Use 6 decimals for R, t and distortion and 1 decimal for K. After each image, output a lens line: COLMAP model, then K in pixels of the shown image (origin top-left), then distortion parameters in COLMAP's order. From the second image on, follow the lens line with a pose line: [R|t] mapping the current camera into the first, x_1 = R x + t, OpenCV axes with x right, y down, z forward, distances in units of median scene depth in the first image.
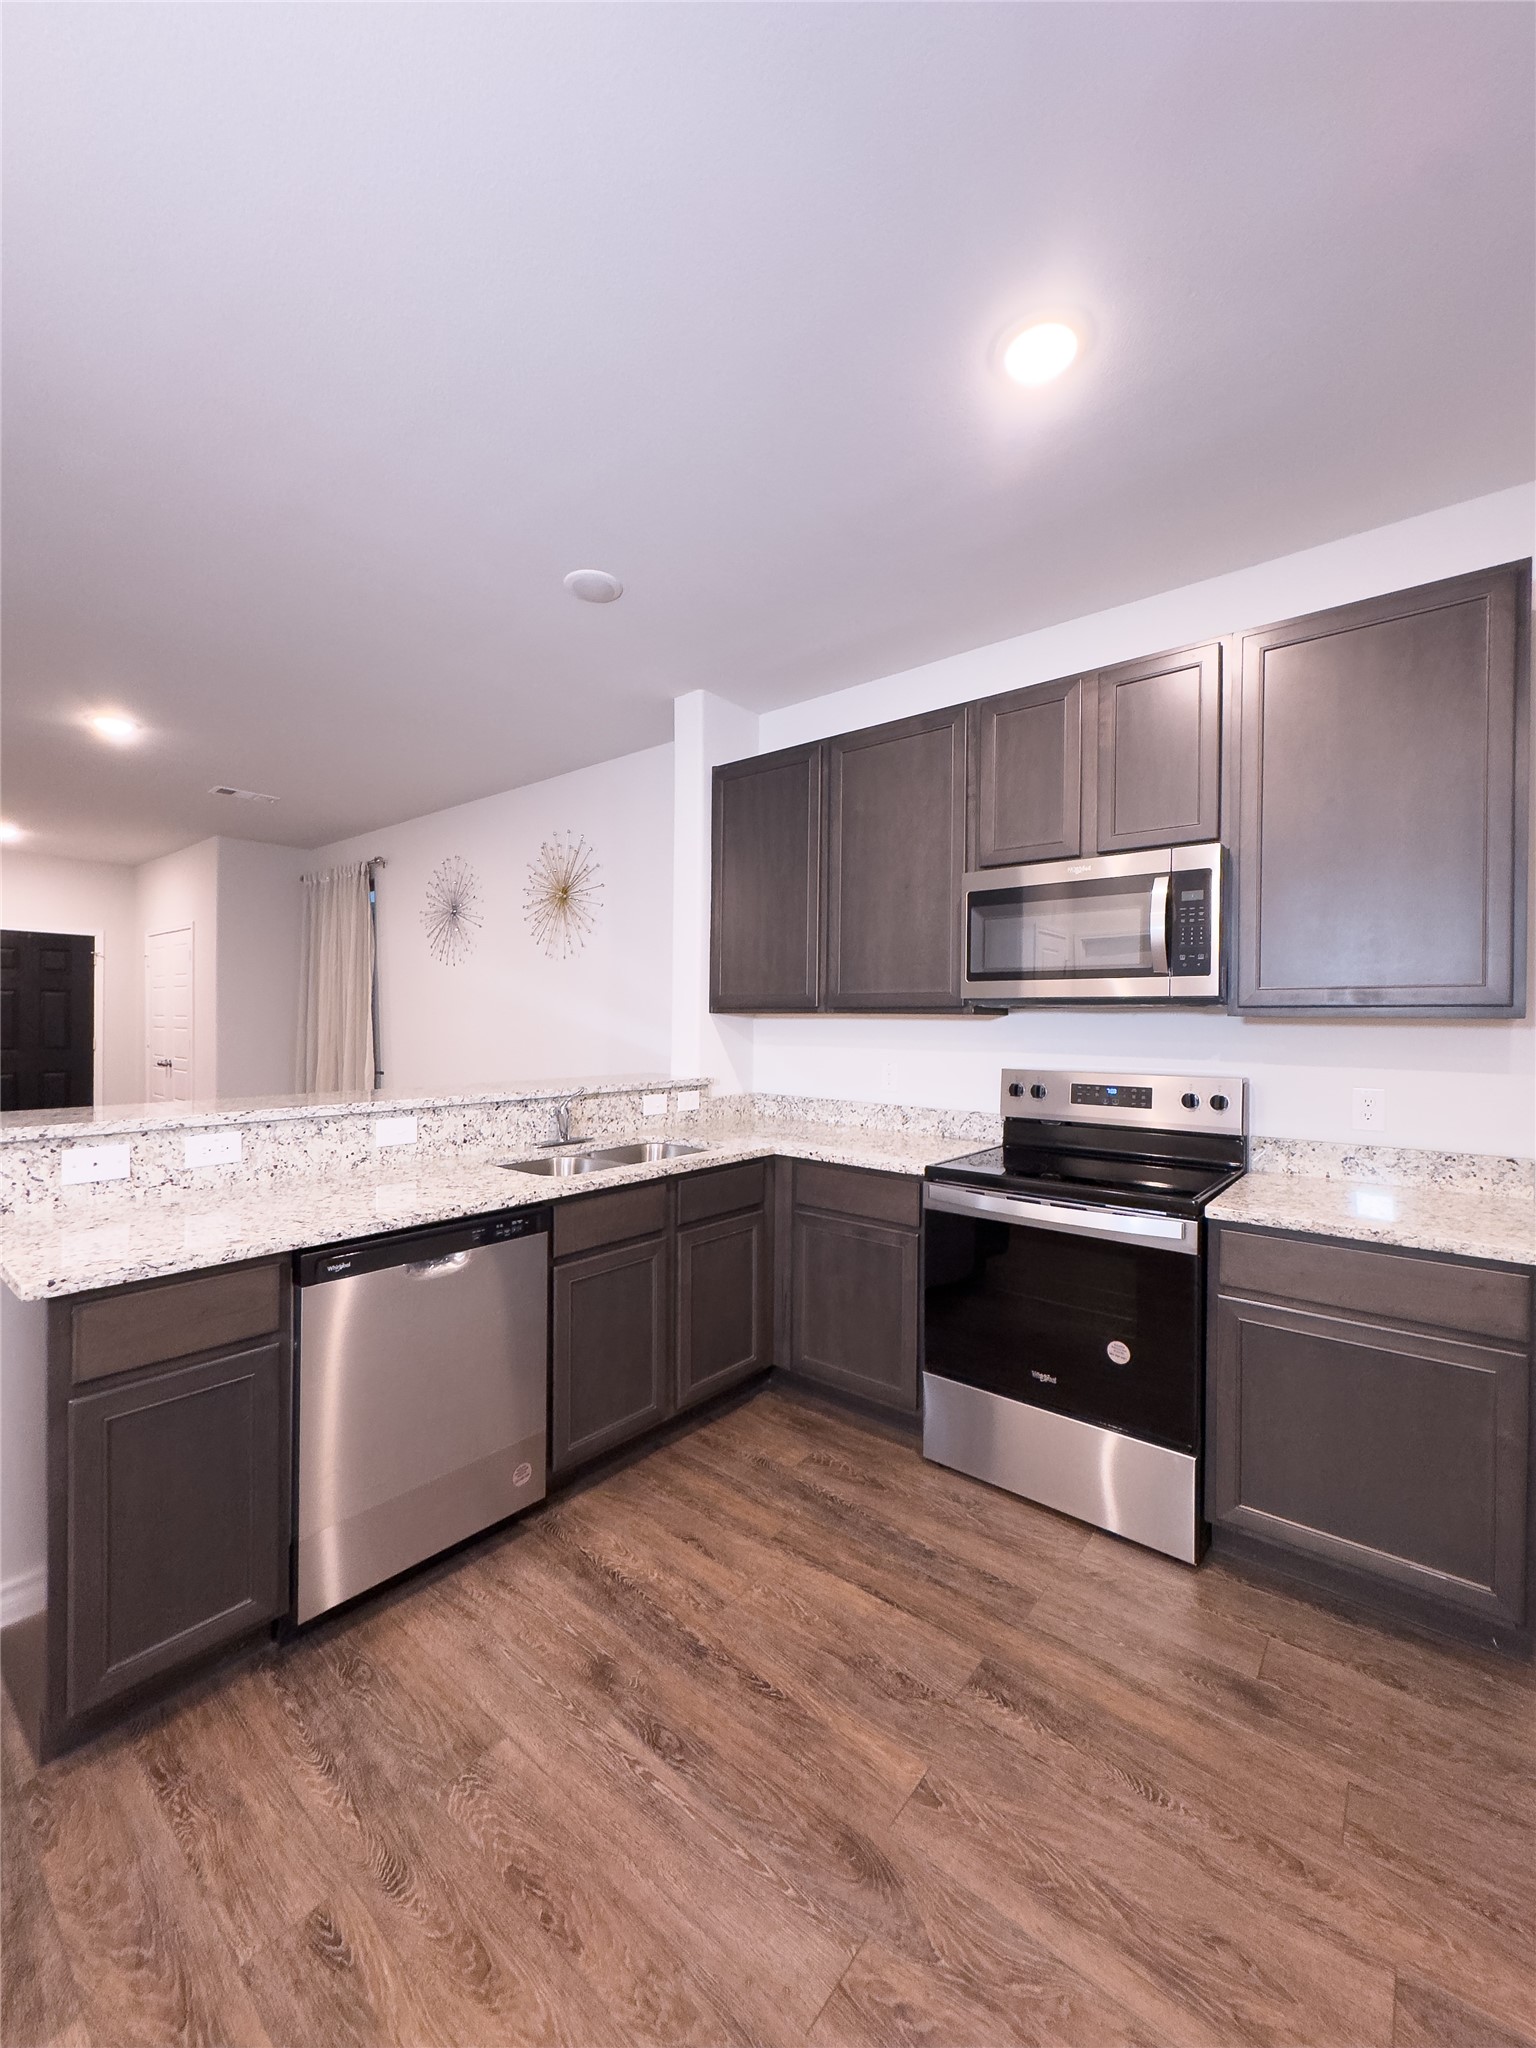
lens RADIAL K [[811.6, 0, 764.9], [0, 811.6, 1021.5], [0, 0, 1]] dist [-0.001743, 0.000589]
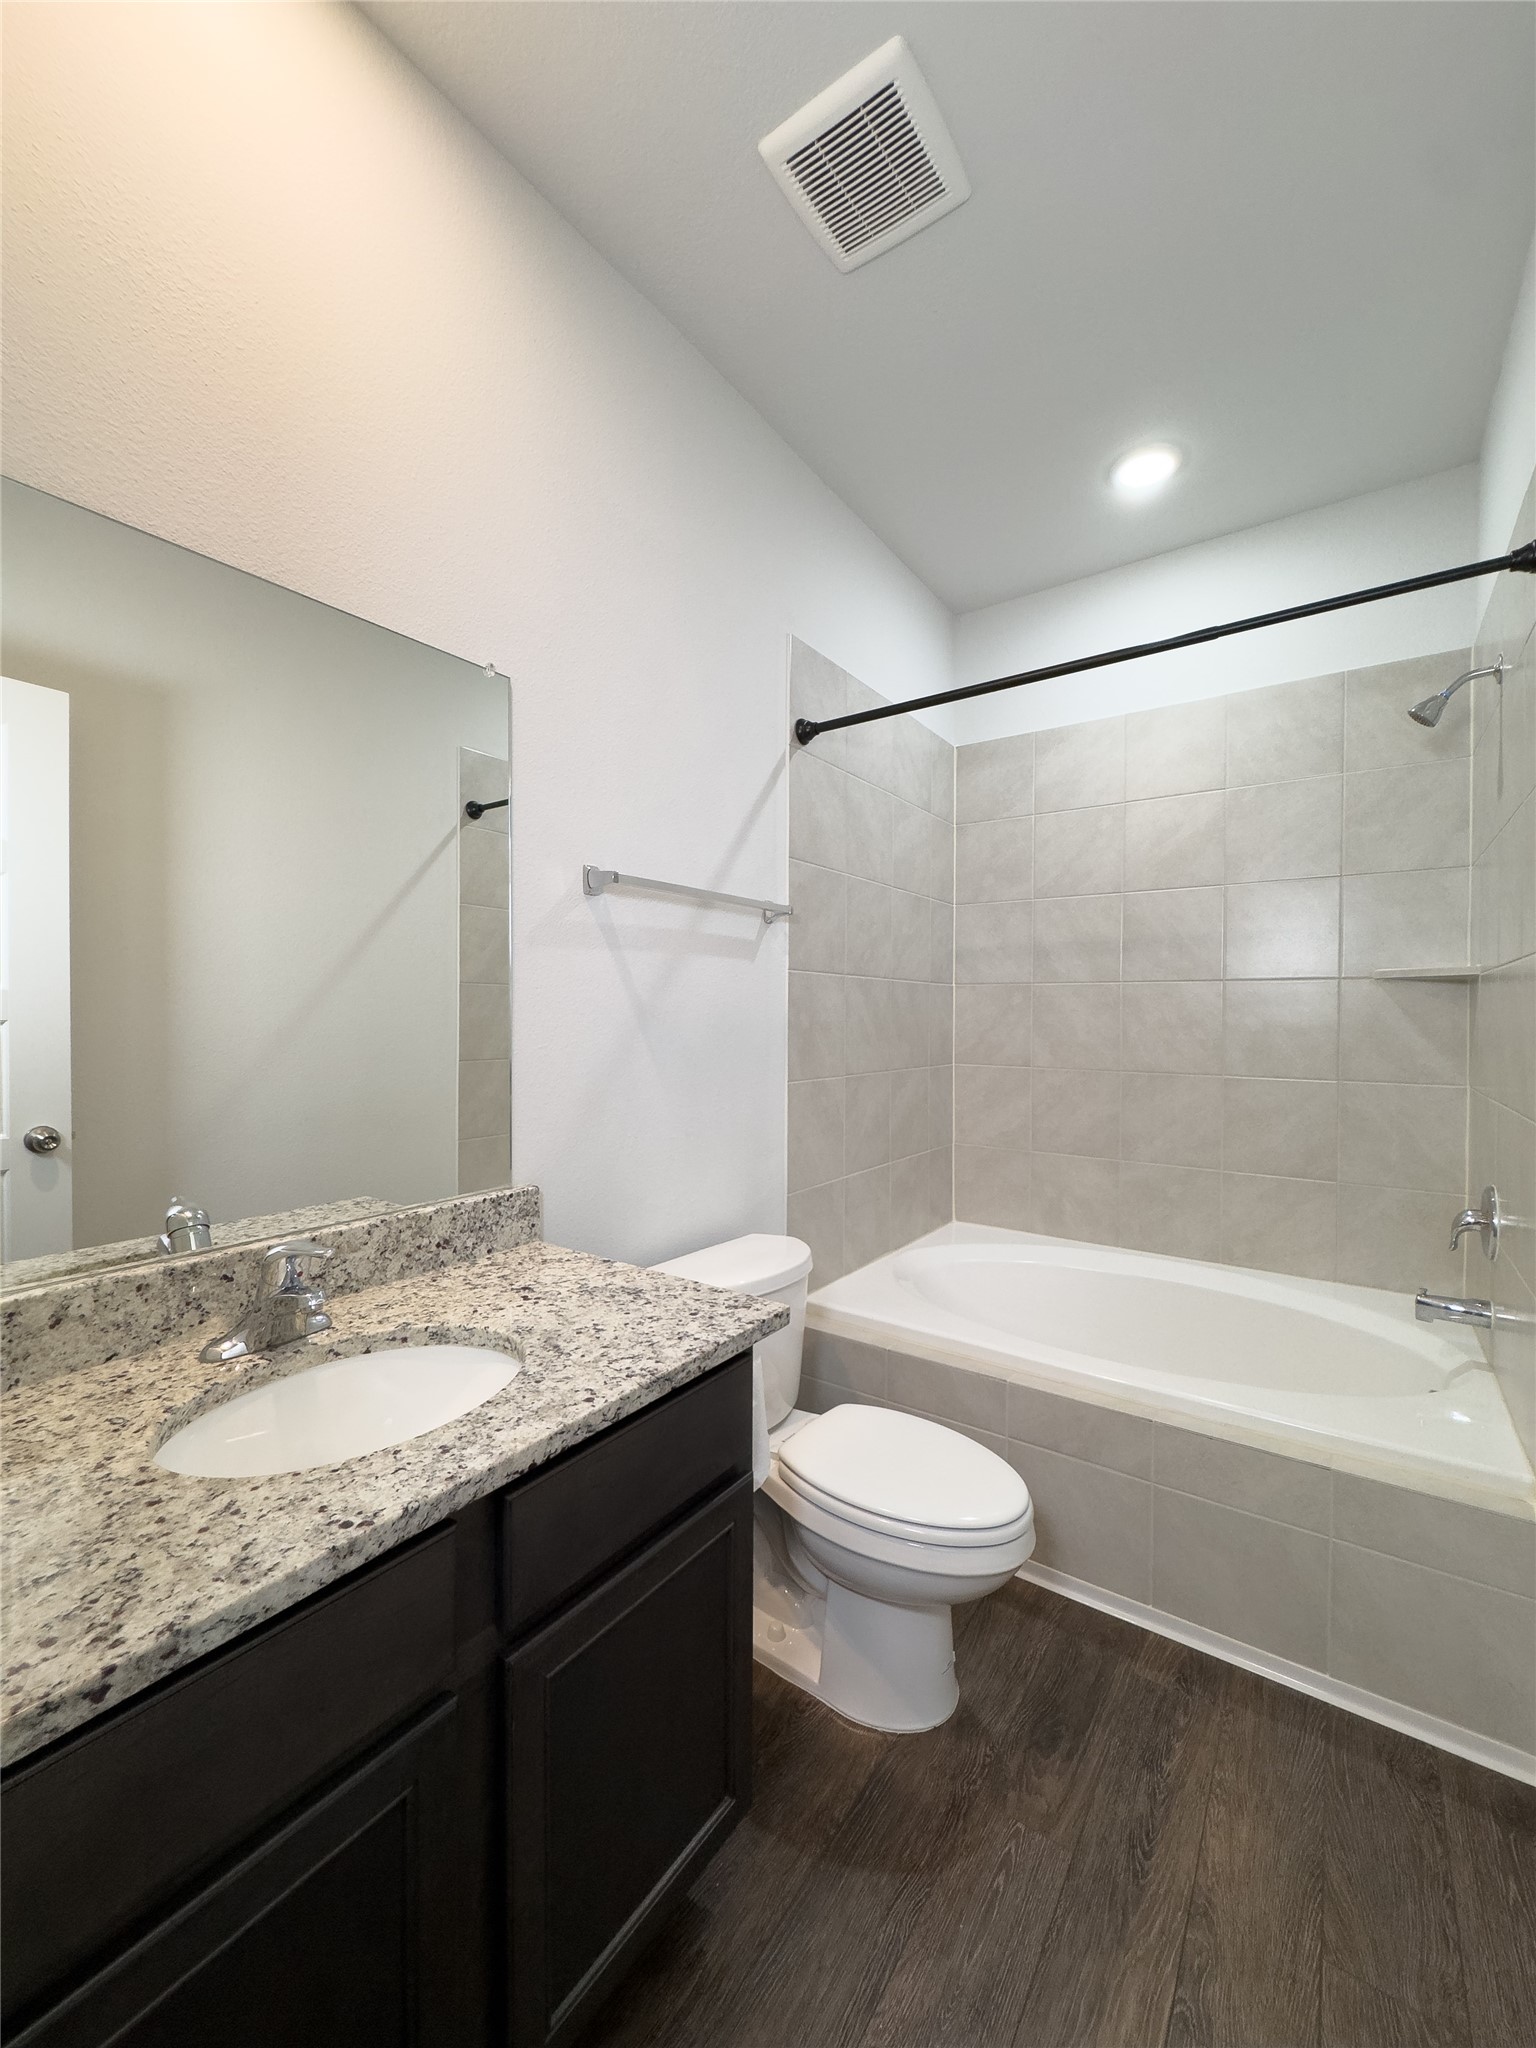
lens RADIAL K [[811.6, 0, 762.6], [0, 811.6, 1018.4], [0, 0, 1]] dist [-0.001743, 0.000589]
pose [[0.067367, -0.006617, -0.997706, 0.534113], [-0.006123, 0.999956, -0.007046, 0.051351], [0.997710, 0.006584, 0.067323, 0.446866]]
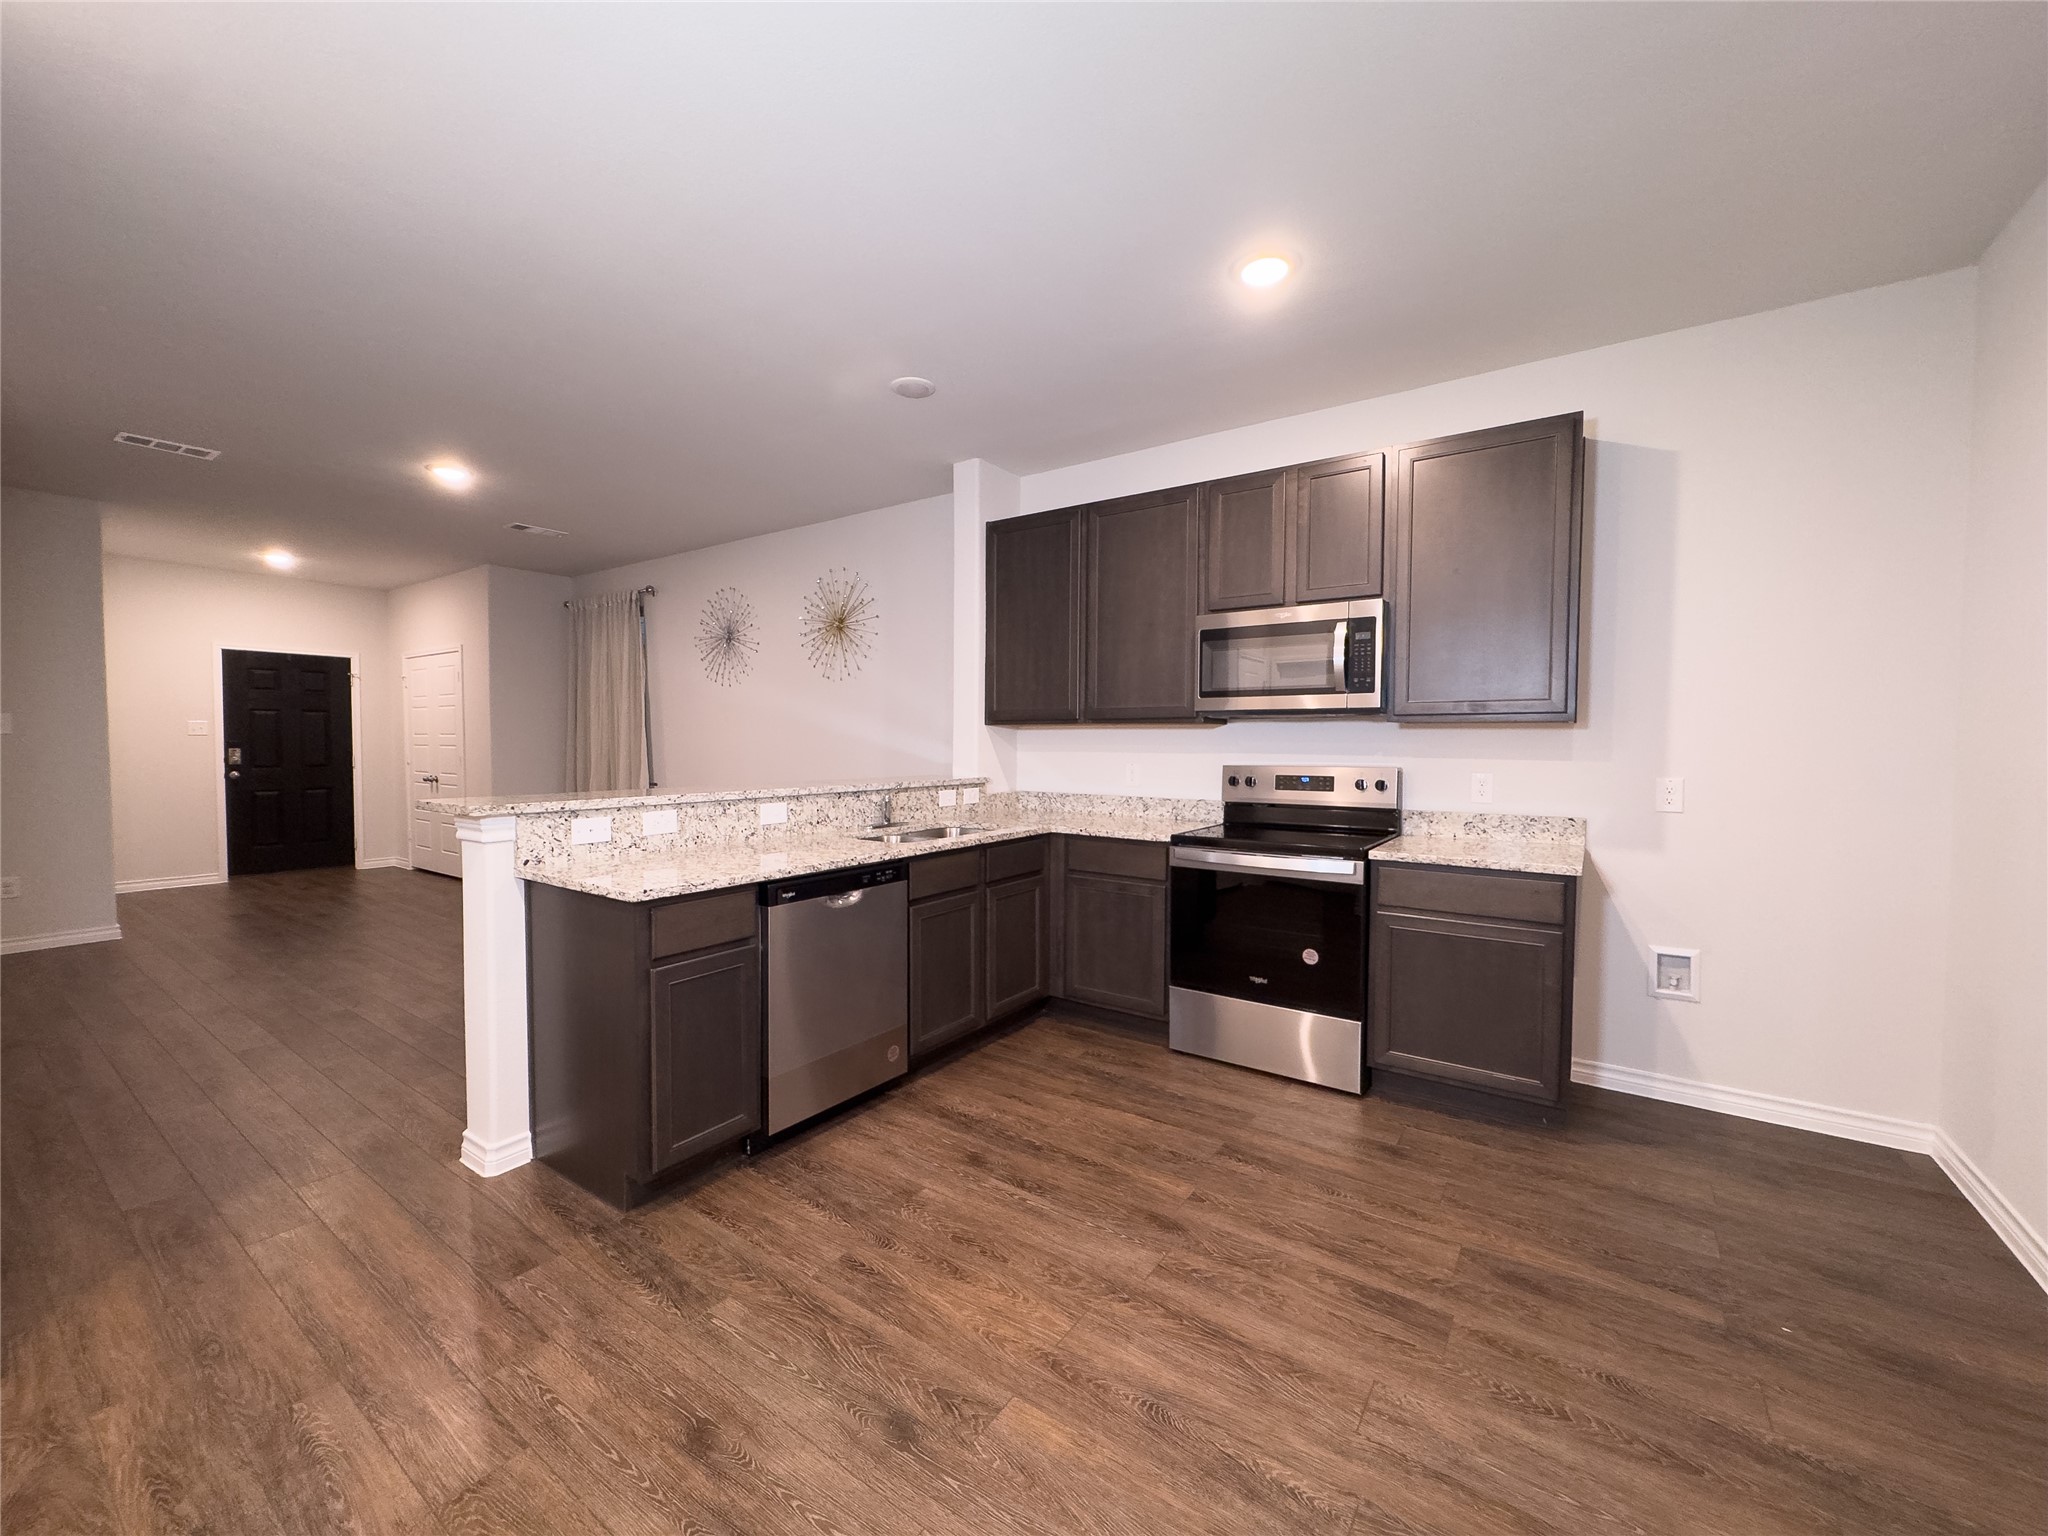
lens RADIAL K [[811.6, 0, 1021.6], [0, 811.6, 768.2], [0, 0, 1]] dist [-0.001743, 0.000589]
pose [[0.997057, -0.007751, 0.076272, -0.171704], [0.005331, 0.999477, 0.031885, 0.025843], [-0.076480, -0.031385, 0.996577, -0.362818]]
